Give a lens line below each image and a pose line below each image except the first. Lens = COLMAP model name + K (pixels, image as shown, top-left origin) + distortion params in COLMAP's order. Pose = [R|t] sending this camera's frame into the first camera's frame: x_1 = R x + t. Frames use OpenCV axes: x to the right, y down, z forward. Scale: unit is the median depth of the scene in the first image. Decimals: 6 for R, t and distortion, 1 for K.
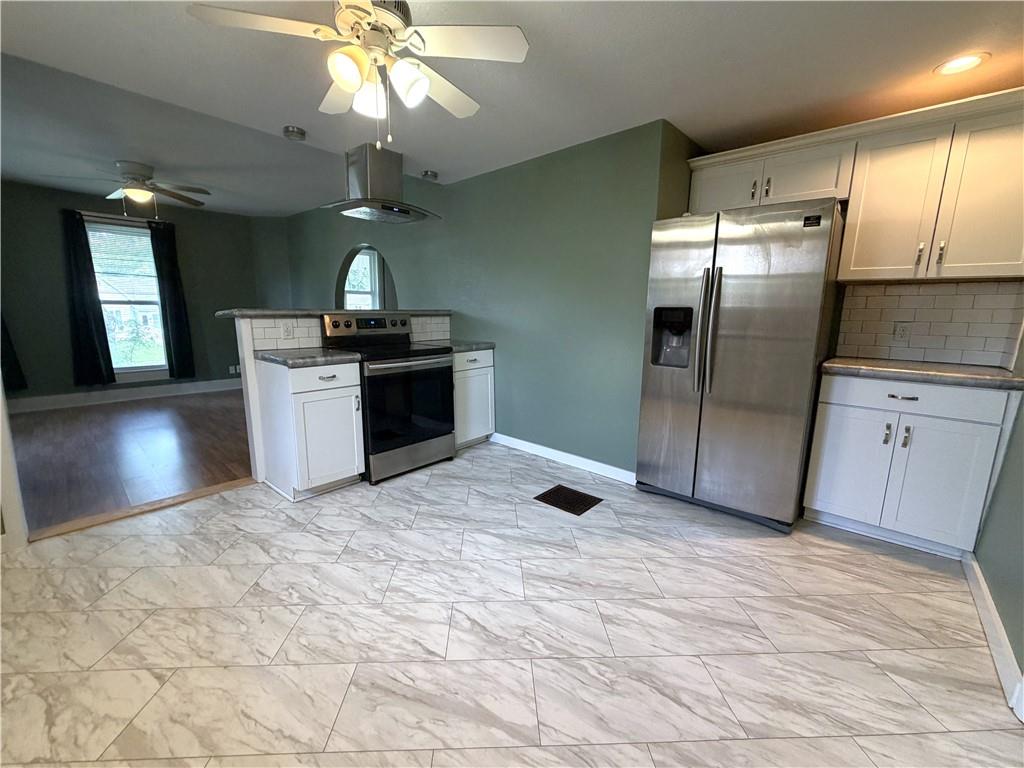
lens RADIAL K [[419.4, 0, 505.1], [0, 419.4, 384.4], [0, 0, 1]] dist [0.000025, 0.000471]
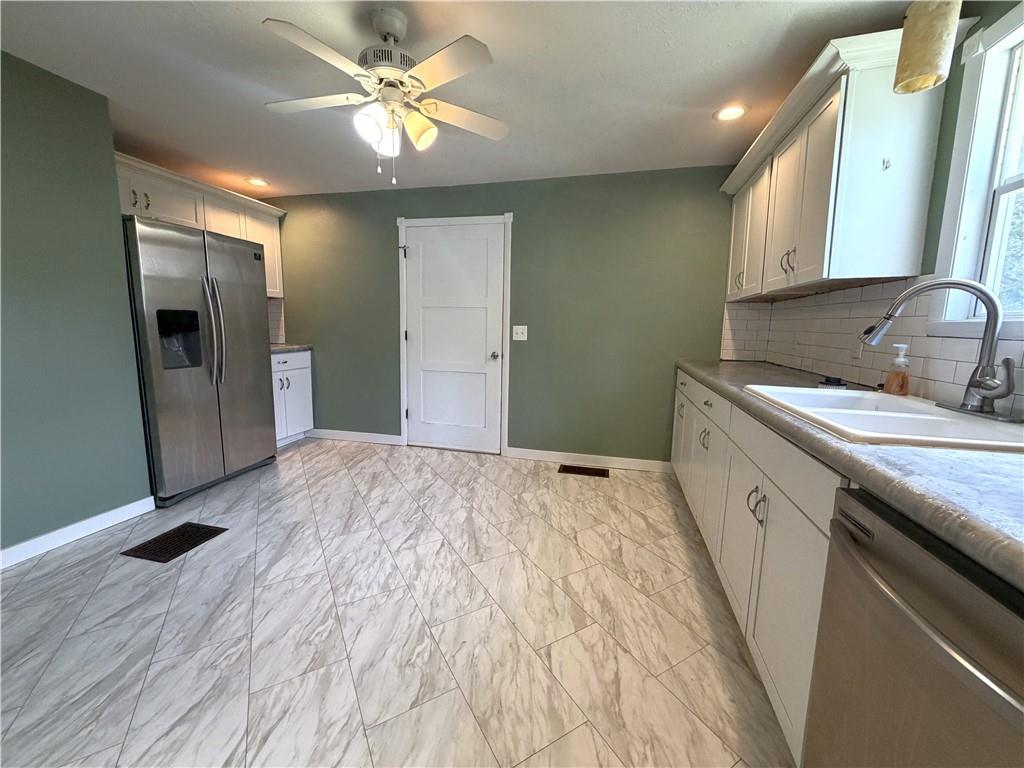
lens RADIAL K [[414.2, 0, 509.8], [0, 414.2, 384.3], [0, 0, 1]] dist [-0.000771, -0.000039]
pose [[-0.472873, -0.152752, 0.867789, -1.055798], [0.127510, 0.962629, 0.238929, -0.174646], [-0.871856, 0.223634, -0.435724, 0.918311]]
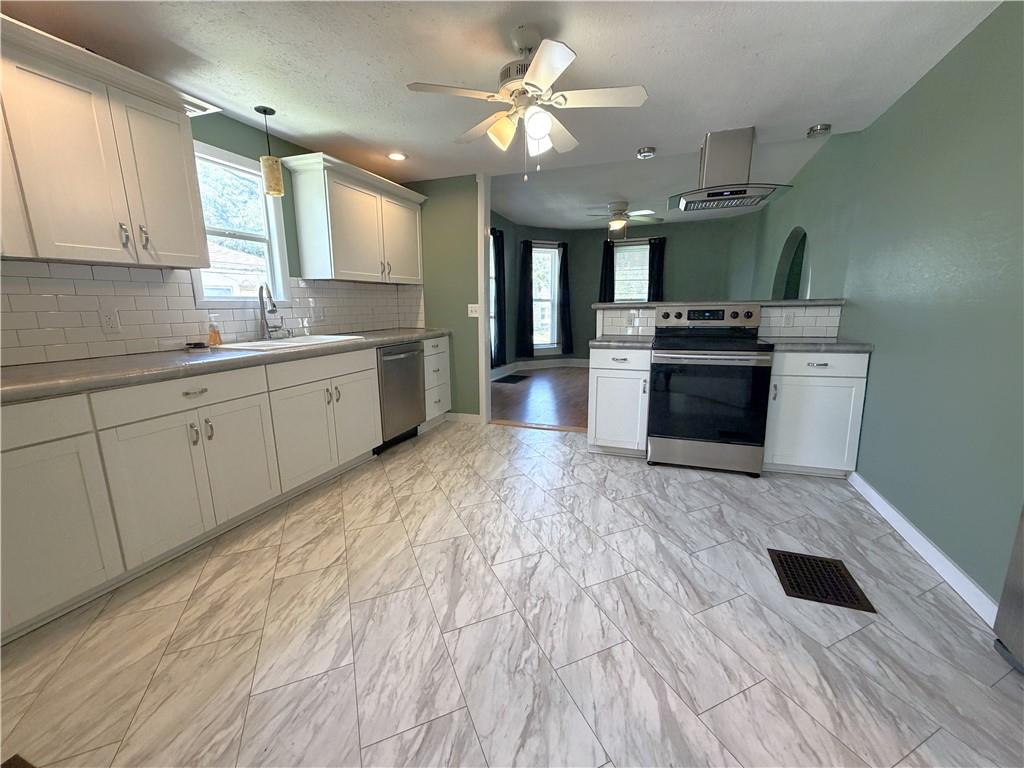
lens RADIAL K [[403.8, 0, 512.0], [0, 403.8, 384.0], [0, 0, 1]] dist [0.000449, -0.000038]
pose [[0.374141, 0.161690, -0.913167, 0.655145], [-0.144807, 0.982791, 0.114687, -0.044810], [0.915996, 0.089324, 0.391116, 0.349790]]
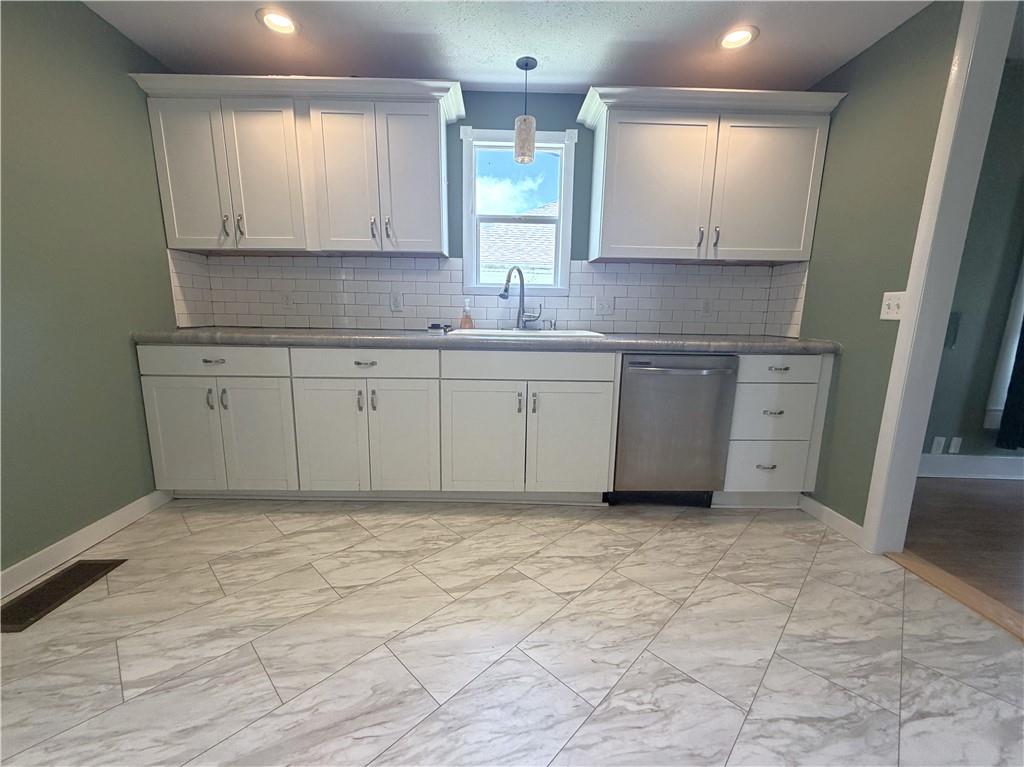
lens RADIAL K [[414.2, 0, 509.8], [0, 414.2, 383.8], [0, 0, 1]] dist [-0.000771, -0.000039]
pose [[-0.715783, 0.089586, -0.692552, 0.029342], [-0.148635, 0.949467, 0.276440, -0.102829], [0.682321, 0.300809, -0.666297, 0.969306]]
